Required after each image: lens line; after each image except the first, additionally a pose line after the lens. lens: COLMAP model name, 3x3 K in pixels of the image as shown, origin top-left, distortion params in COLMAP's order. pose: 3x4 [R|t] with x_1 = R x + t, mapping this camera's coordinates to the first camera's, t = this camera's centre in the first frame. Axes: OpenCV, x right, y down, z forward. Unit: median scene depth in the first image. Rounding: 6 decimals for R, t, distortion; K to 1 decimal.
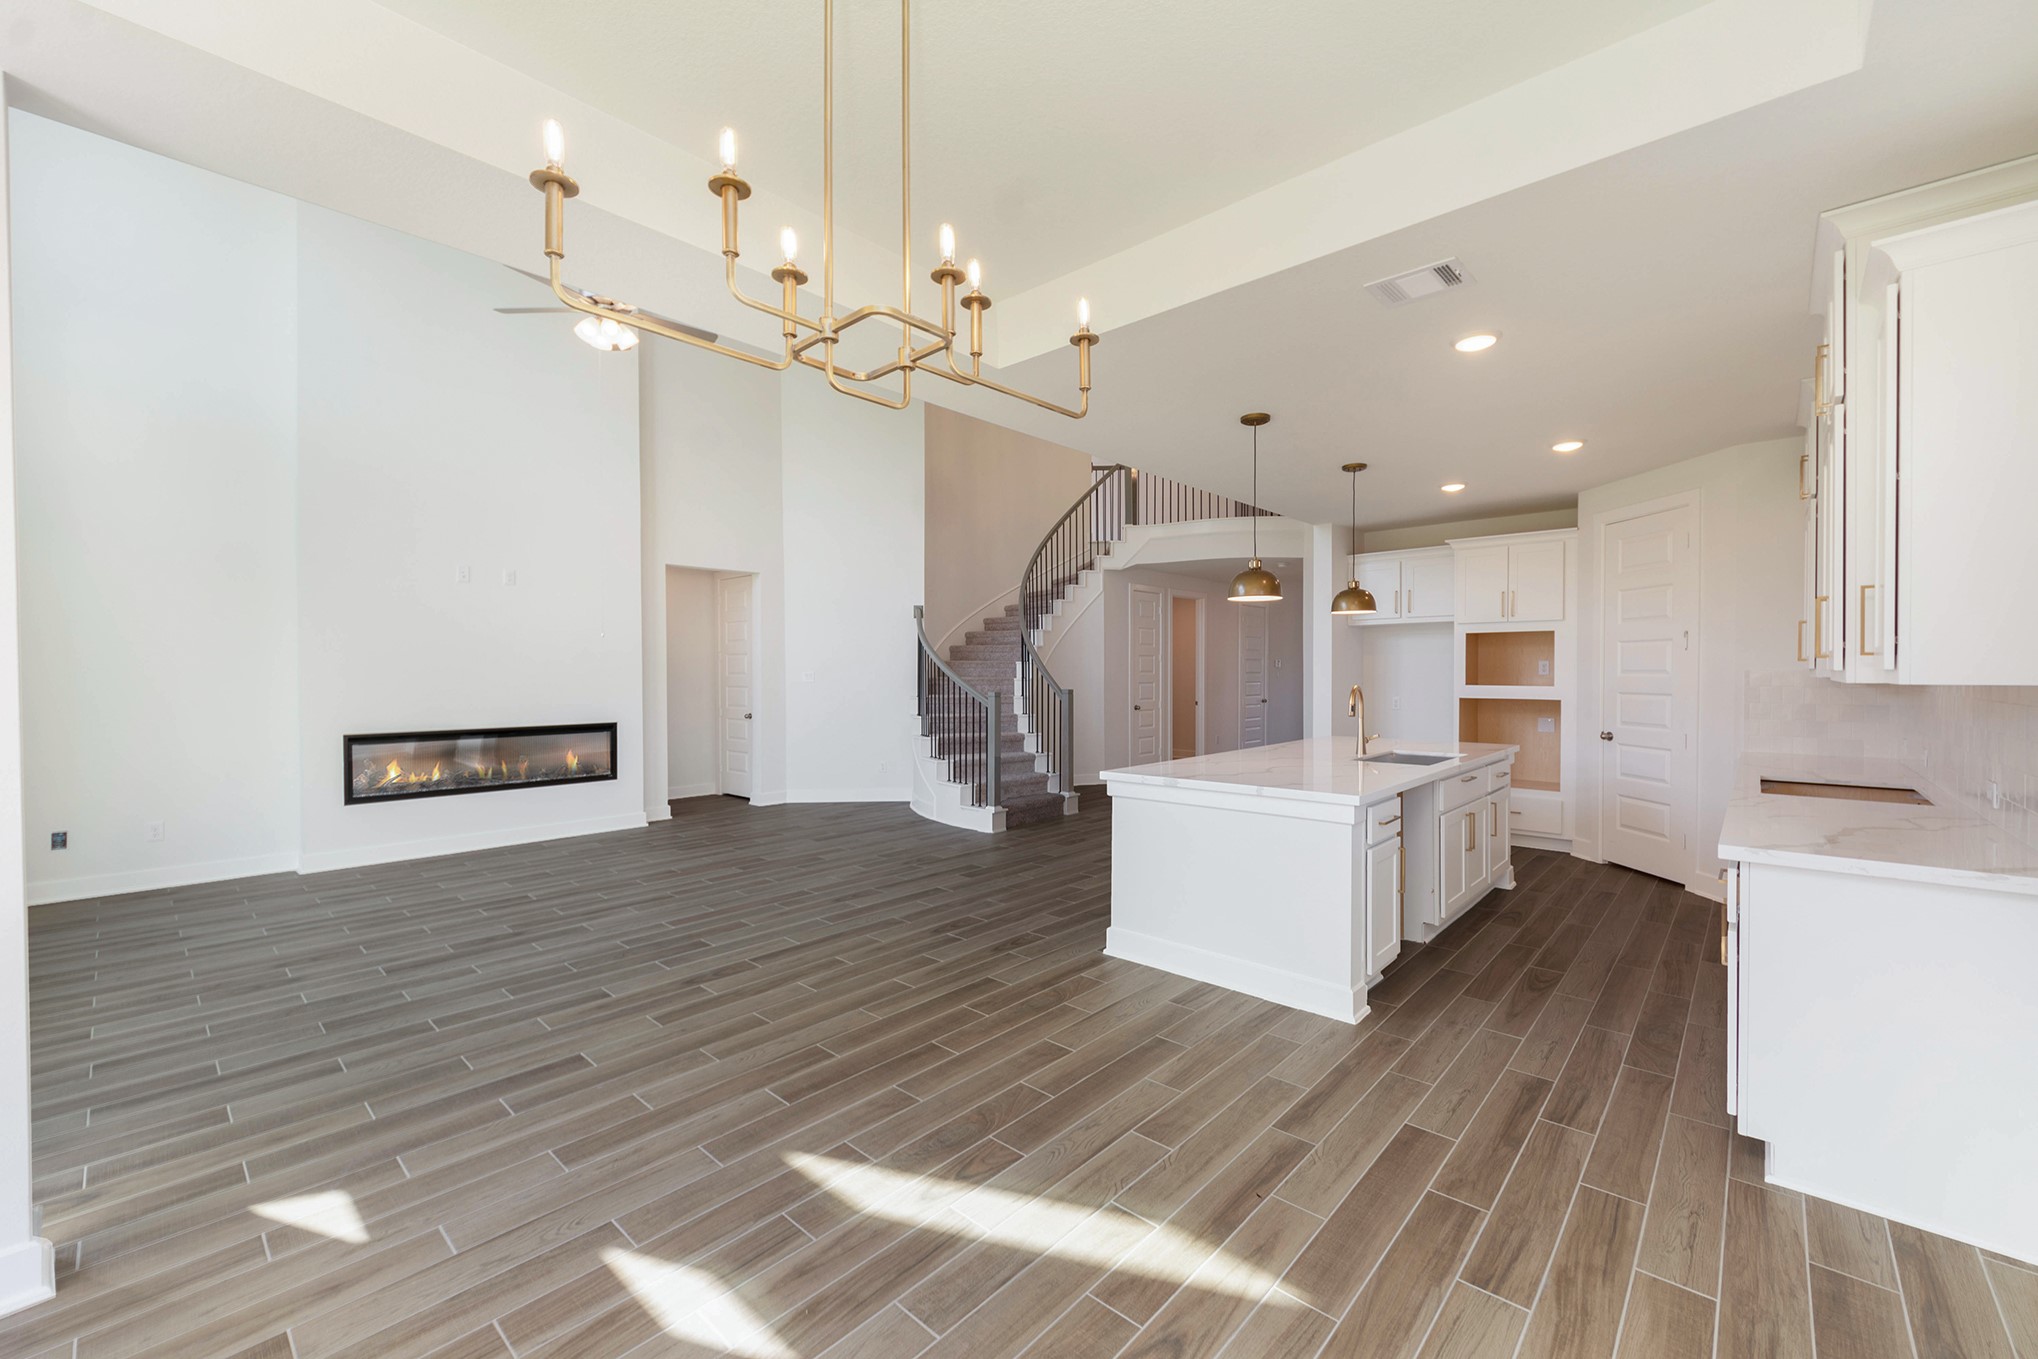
lens RADIAL K [[821.8, 0, 1037.6], [0, 821.8, 673.7], [0, 0, 1]] dist [-0.000905, -0.000361]
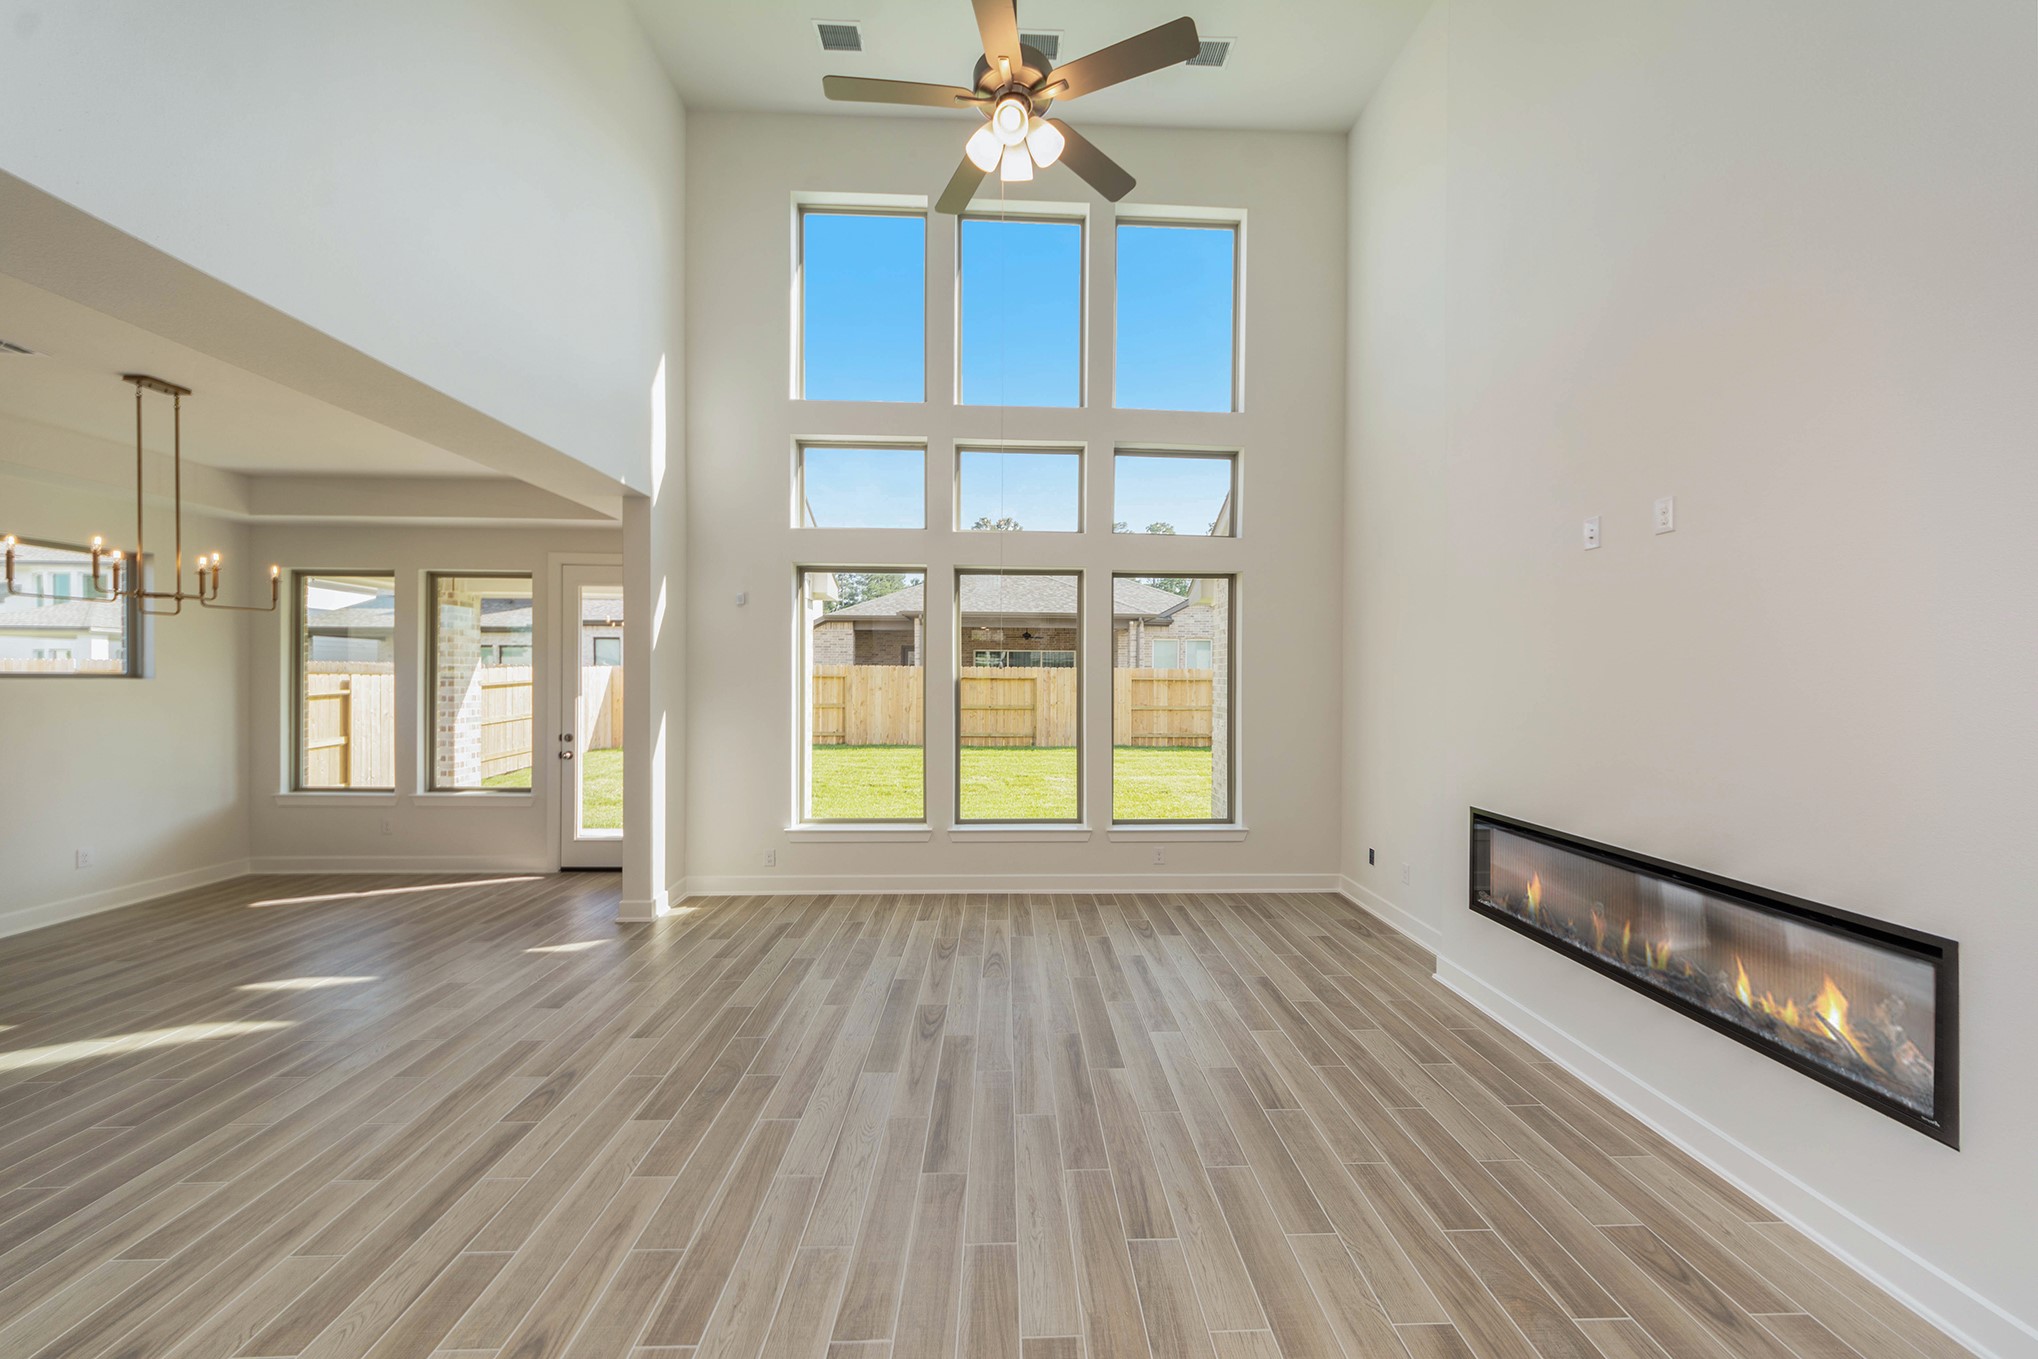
lens RADIAL K [[740.1, 0, 1029.1], [0, 740.1, 682.4], [0, 0, 1]] dist [-0.003876, 0.001040]
pose [[-0.721482, 0.006721, -0.692400, -0.123177], [-0.006368, 0.999846, 0.016340, -0.030449], [0.692403, 0.016198, -0.721329, 0.996185]]
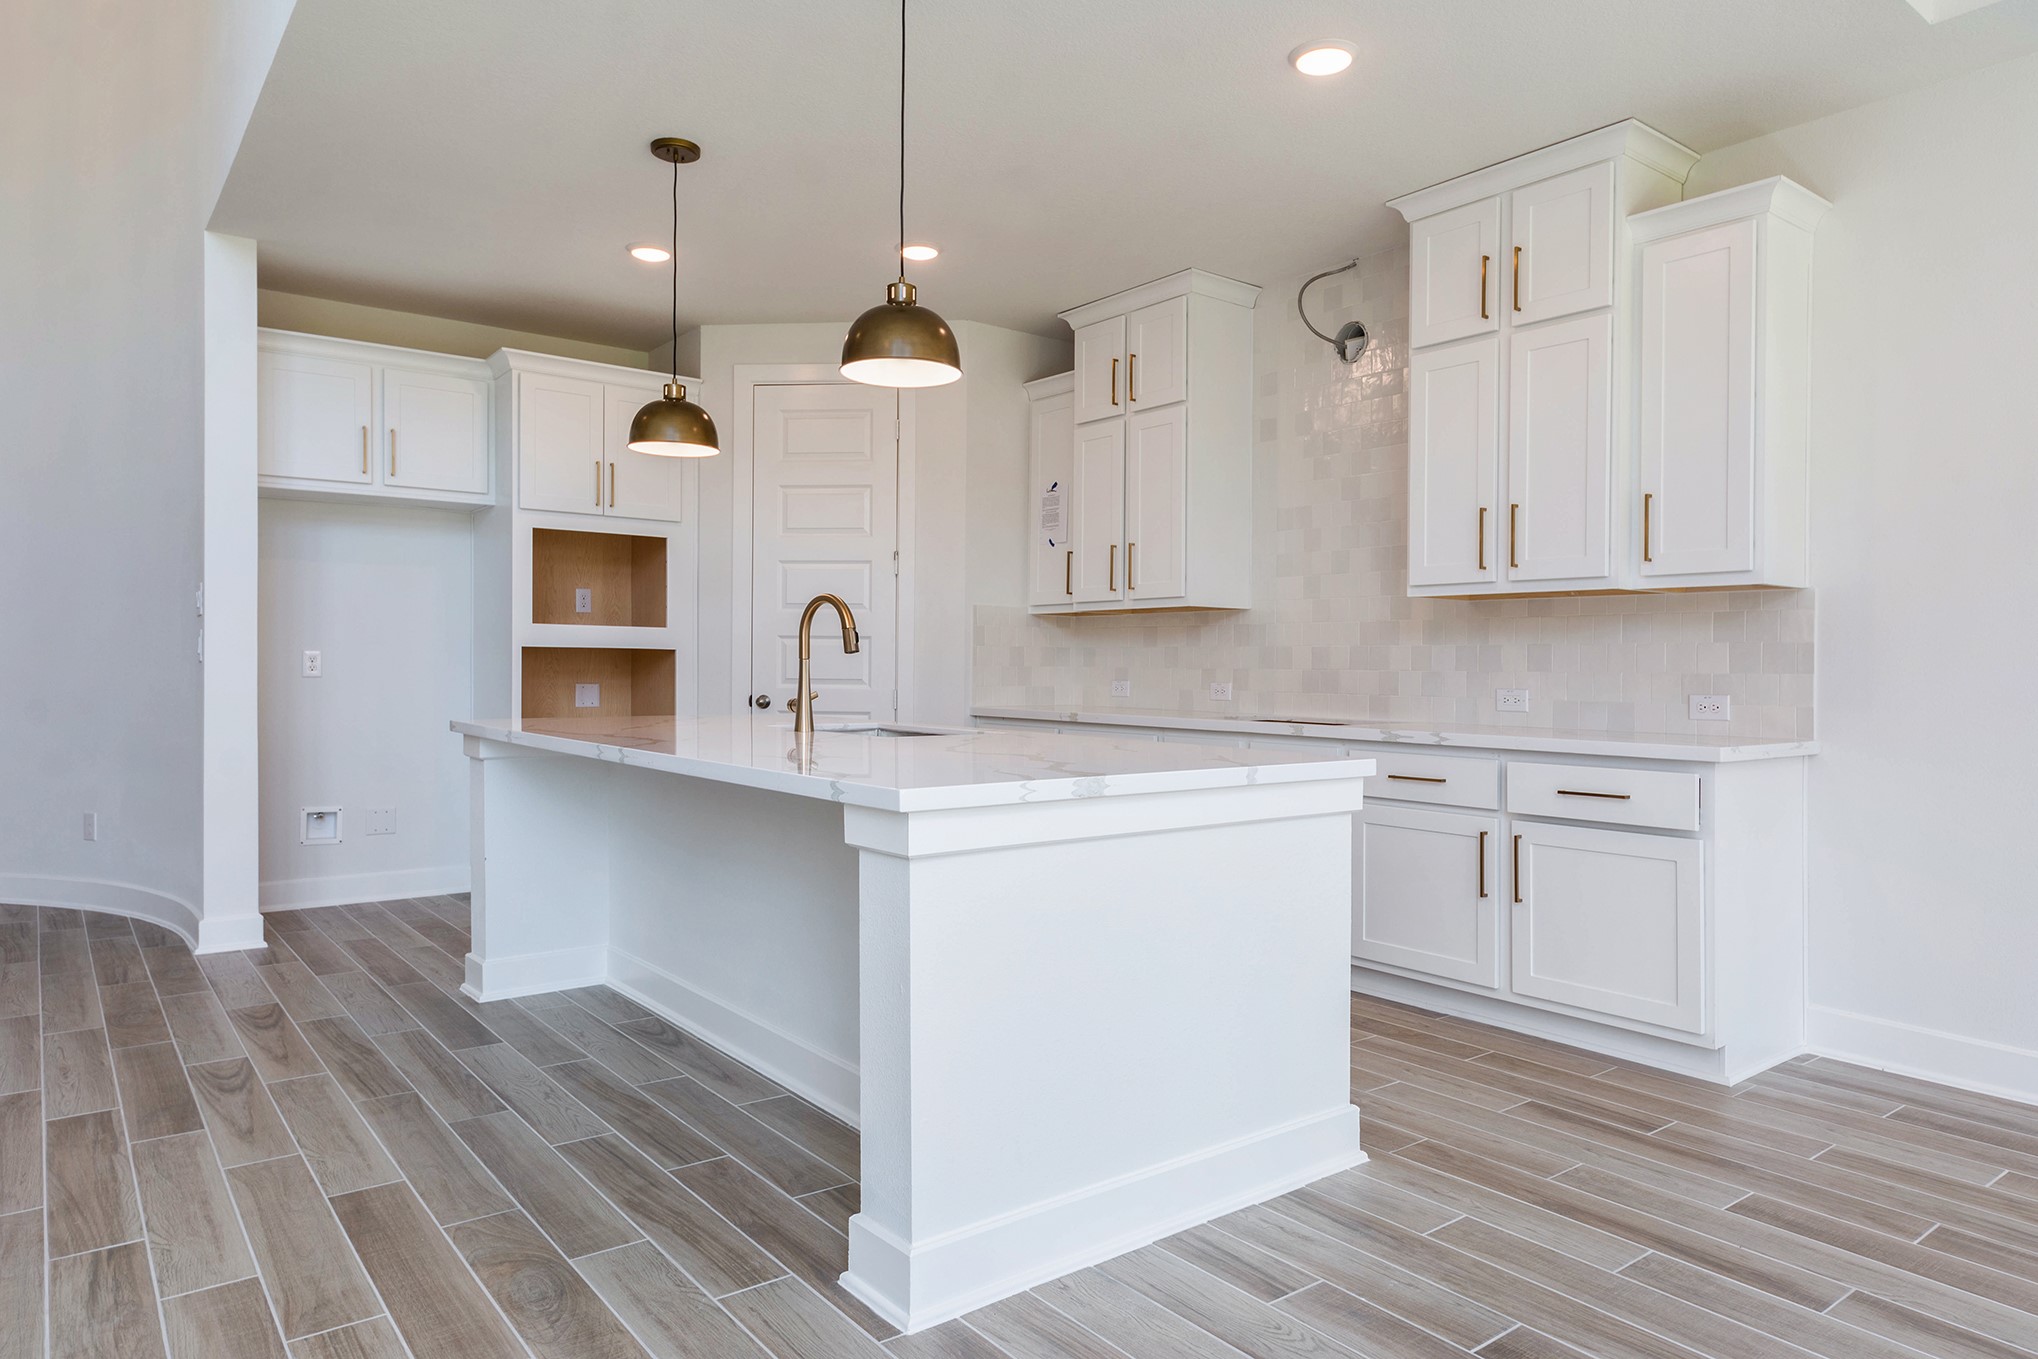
lens RADIAL K [[1260.4, 0, 1034.1], [0, 1260.4, 694.2], [0, 0, 1]] dist [0.018819, -0.006470]
pose [[0.169480, -0.015116, 0.985418, -0.233949], [-0.009541, 0.999810, 0.016978, 0.041145], [-0.985487, -0.012279, 0.169303, 0.492437]]
